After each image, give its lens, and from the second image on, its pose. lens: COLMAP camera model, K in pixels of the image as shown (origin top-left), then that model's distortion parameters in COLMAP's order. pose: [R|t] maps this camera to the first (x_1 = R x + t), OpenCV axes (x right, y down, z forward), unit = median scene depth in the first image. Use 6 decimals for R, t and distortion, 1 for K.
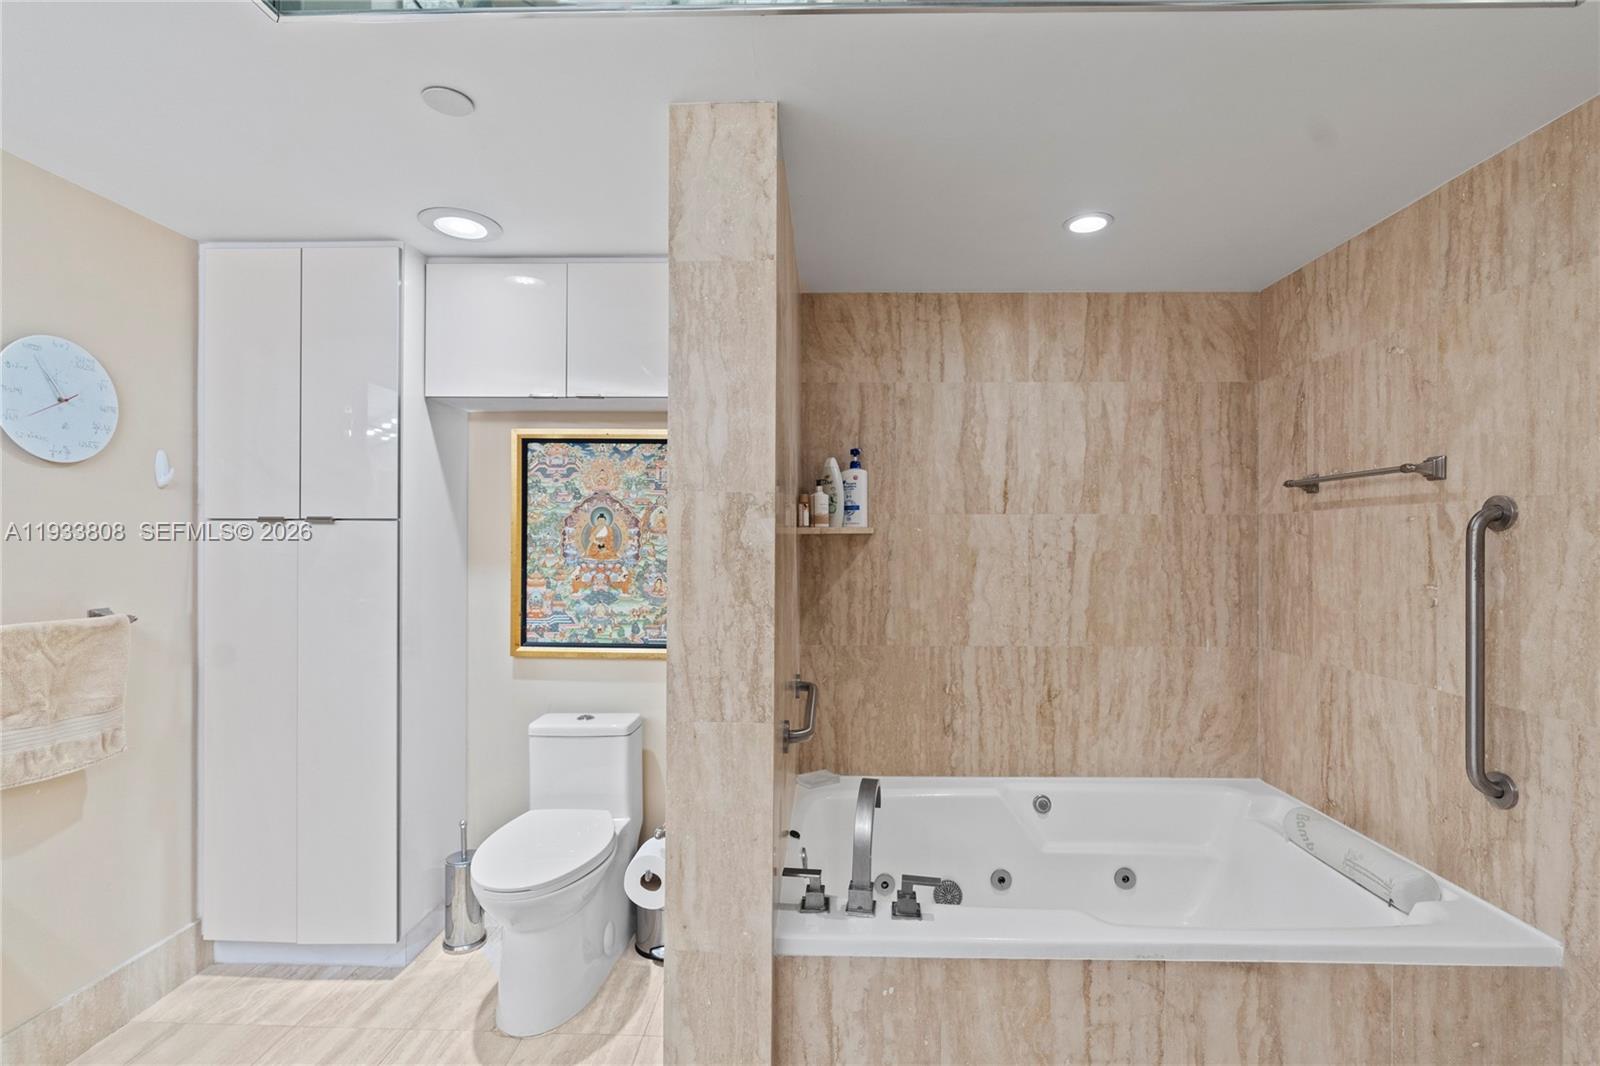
lens RADIAL K [[732.5, 0, 807.1], [0, 732.5, 543.0], [0, 0, 1]] dist [-0.007495, 0.000824]
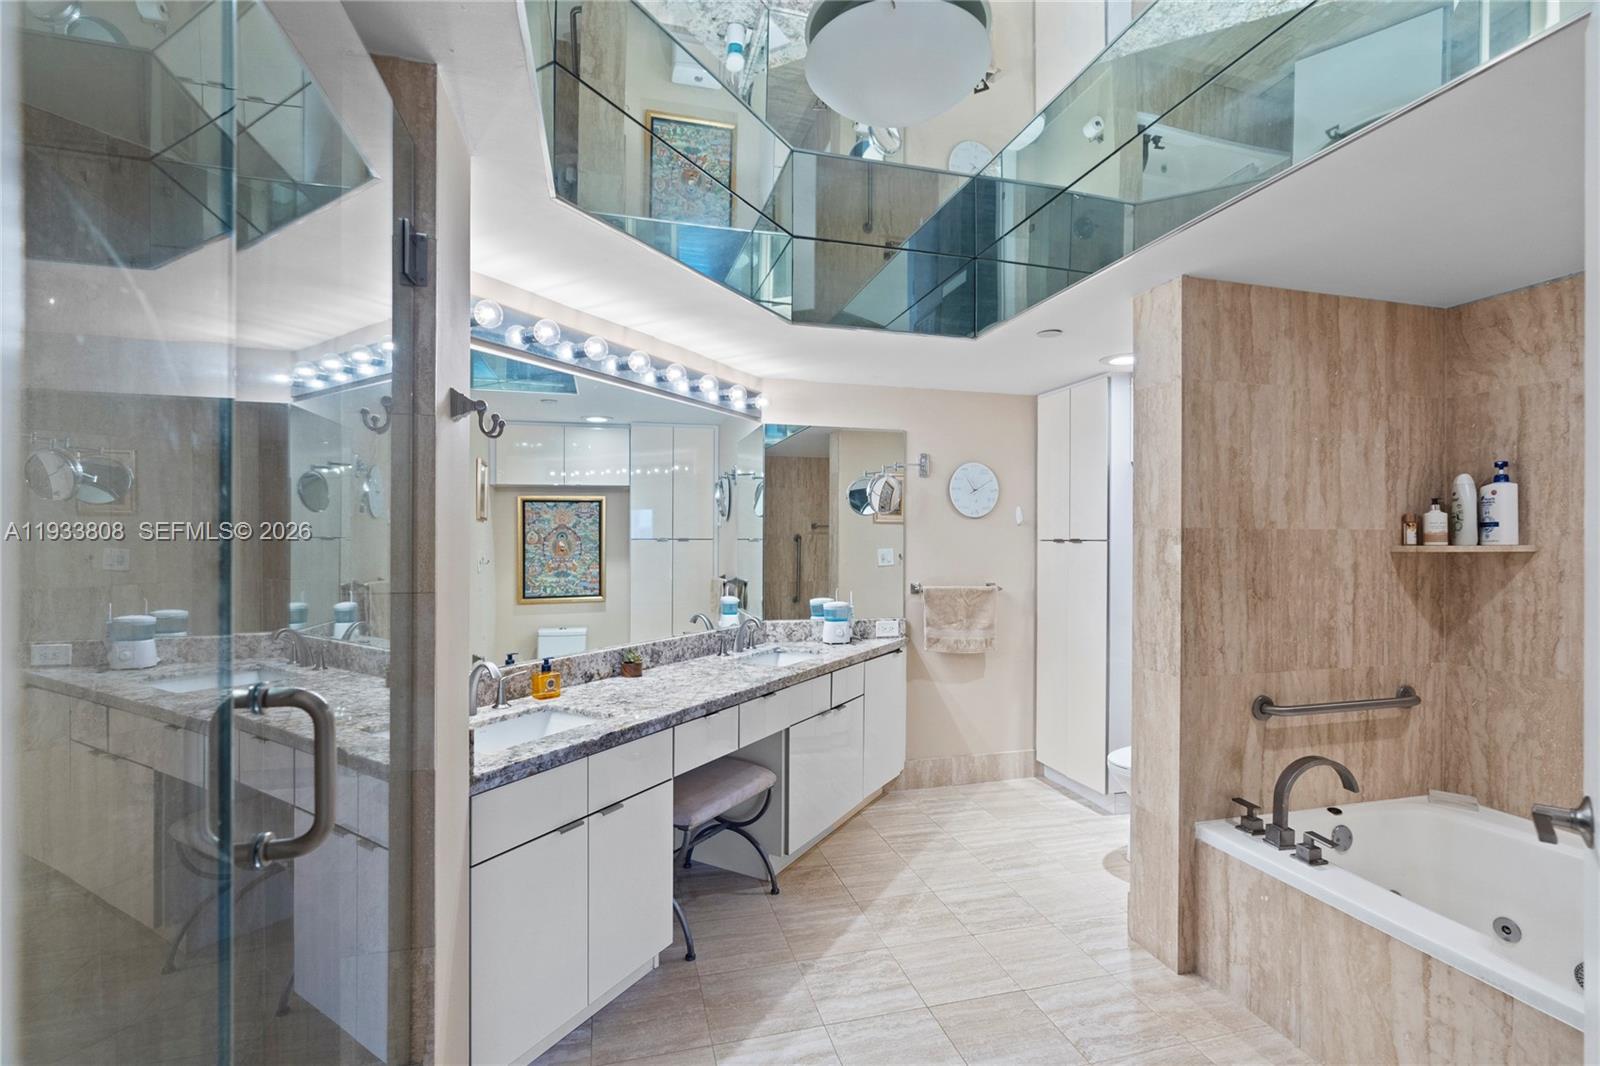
lens RADIAL K [[732.5, 0, 807.1], [0, 732.5, 543.0], [0, 0, 1]] dist [-0.007495, 0.000824]
pose [[0.293166, 0.003101, -0.956056, 0.699640], [-0.004194, 0.999989, 0.001958, -0.022169], [0.956052, 0.003436, 0.293176, -0.120147]]
